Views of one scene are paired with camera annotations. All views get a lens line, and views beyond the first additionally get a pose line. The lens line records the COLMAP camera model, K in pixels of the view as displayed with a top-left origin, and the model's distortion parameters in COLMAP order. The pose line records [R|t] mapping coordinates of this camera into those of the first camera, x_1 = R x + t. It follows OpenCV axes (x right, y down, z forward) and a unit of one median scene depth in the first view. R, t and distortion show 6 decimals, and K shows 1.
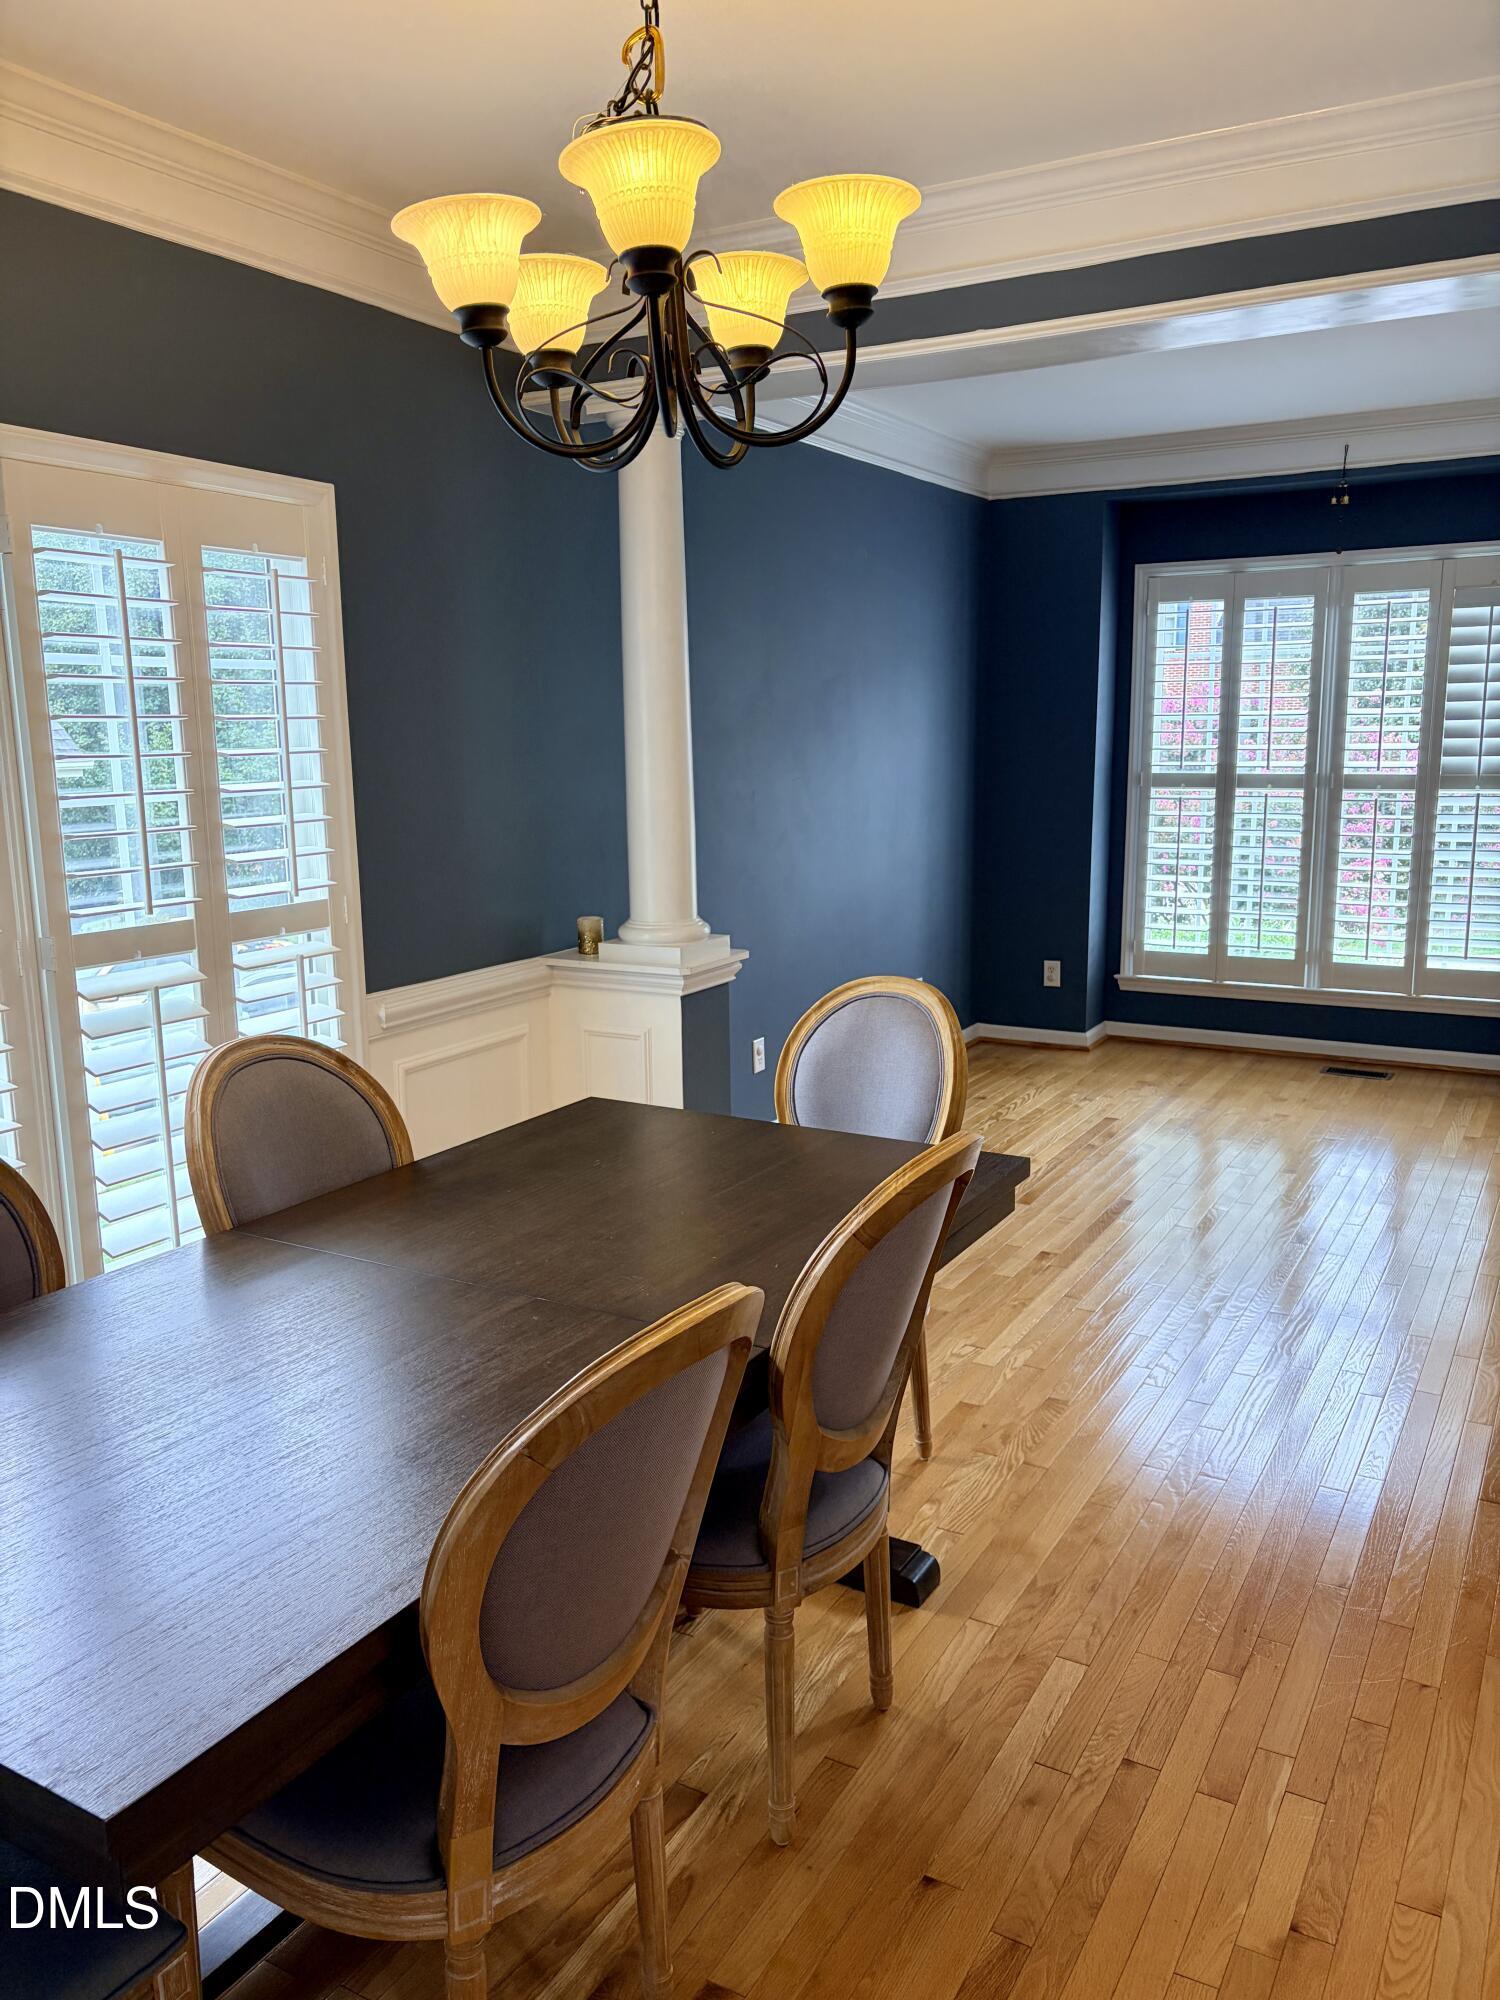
lens RADIAL K [[1528.5, 0, 751.5], [0, 1528.5, 1004.2], [0, 0, 1]] dist [0.055865, -0.055141]
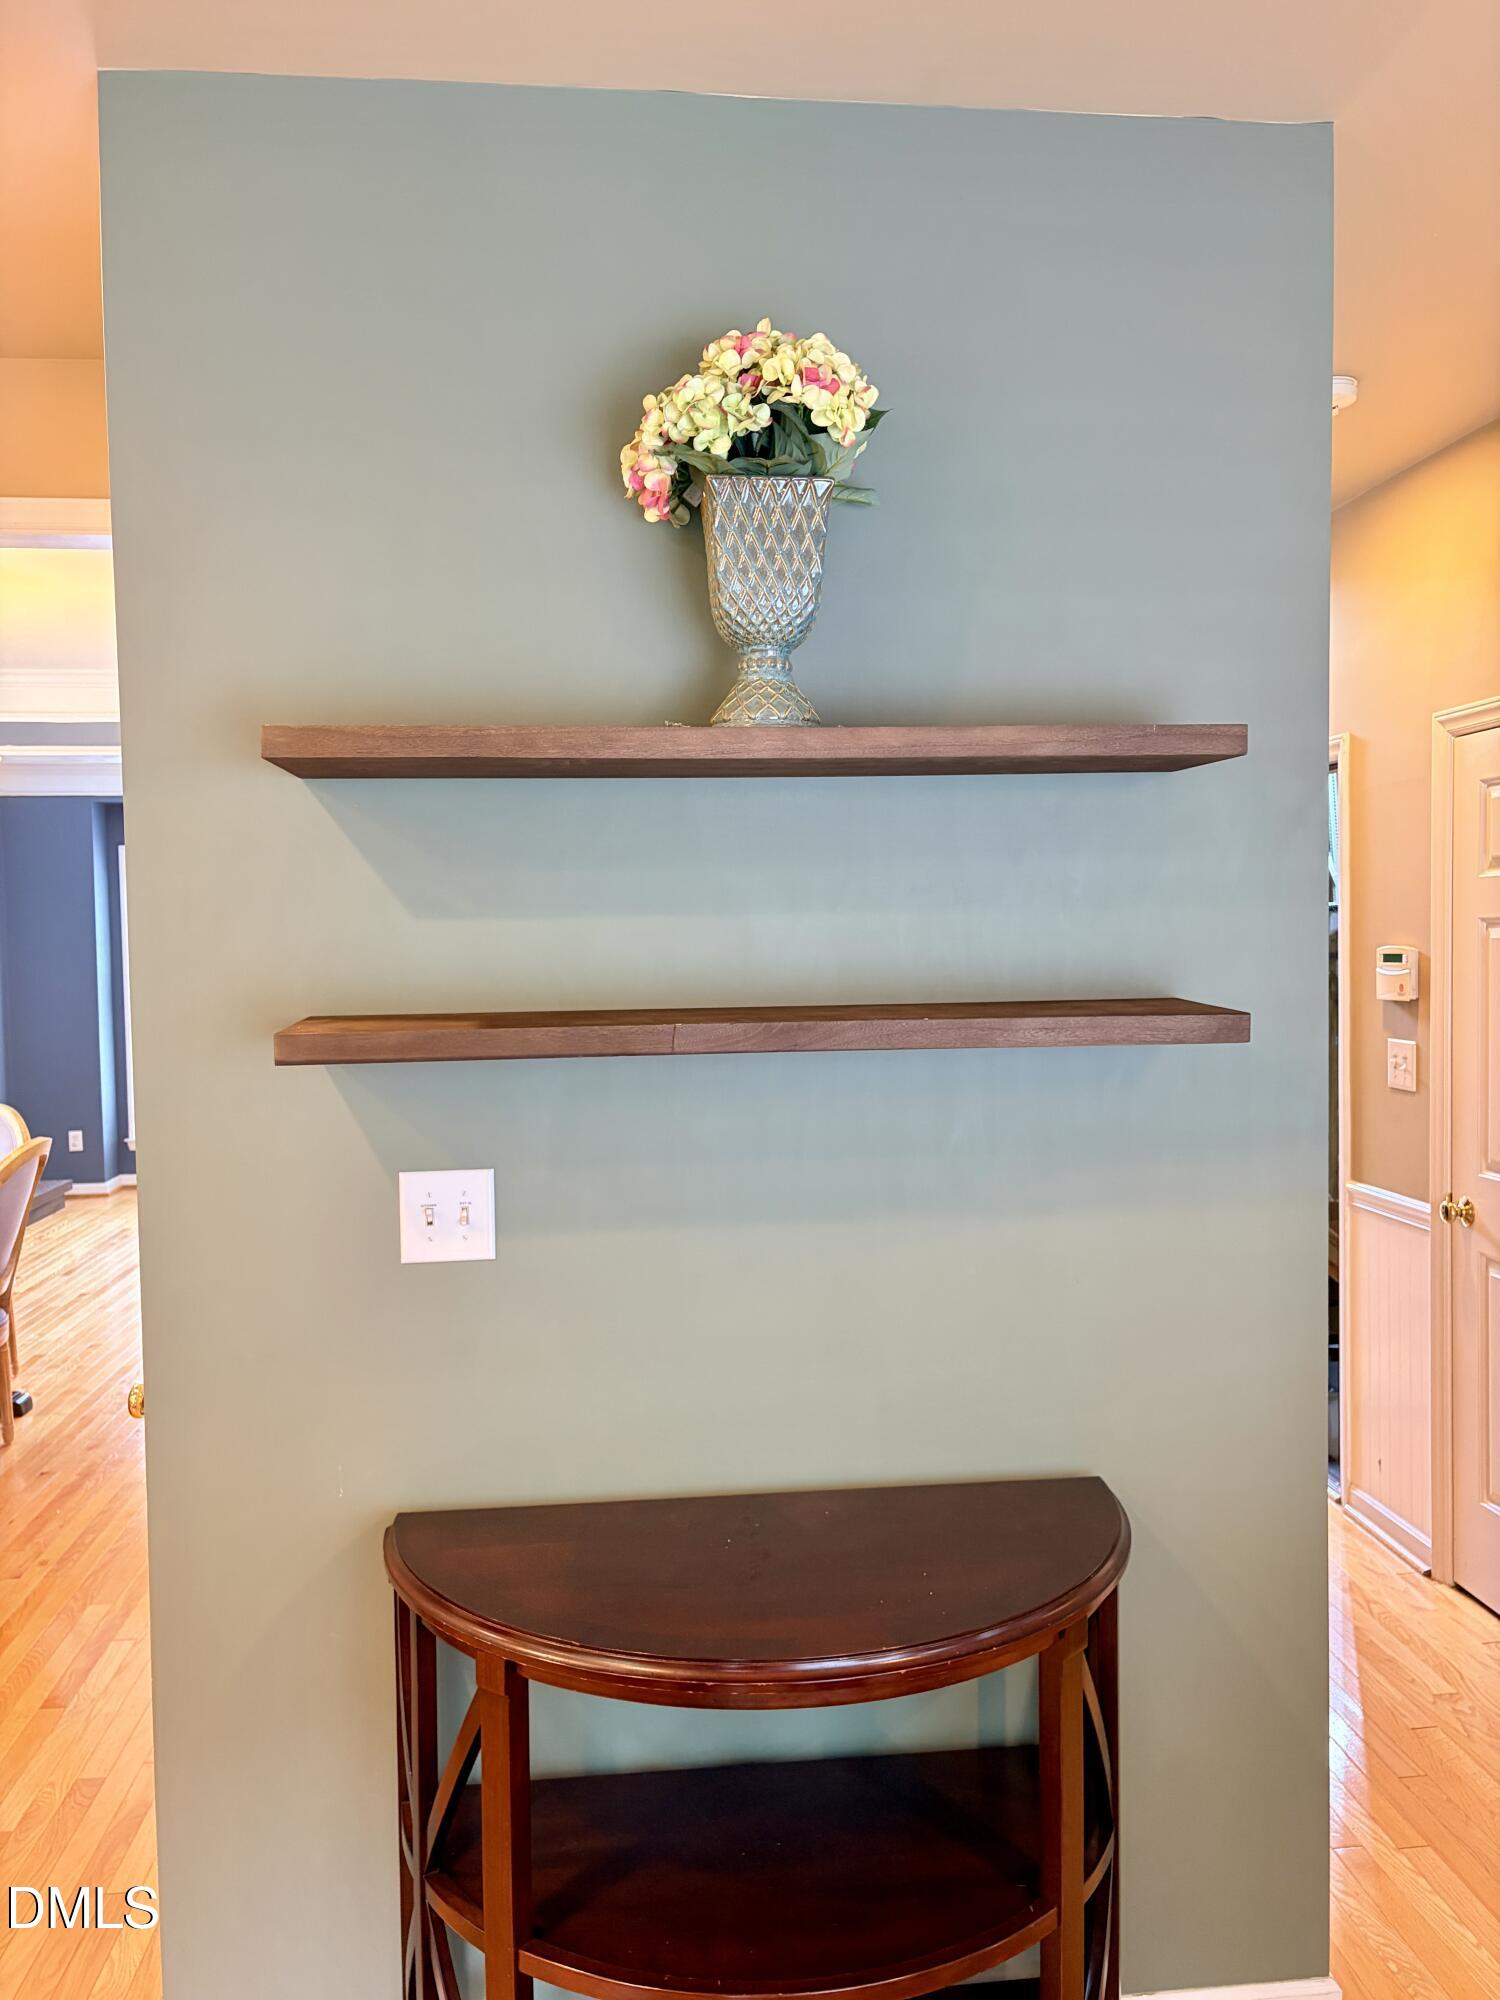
lens RADIAL K [[1528.5, 0, 756.5], [0, 1528.5, 1000.5], [0, 0, 1]] dist [0.055865, -0.055141]
pose [[0.815994, -0.031693, 0.577190, -0.099678], [0.114611, 0.987544, -0.107803, 0.074962], [-0.566584, 0.154119, 0.809463, -0.482831]]
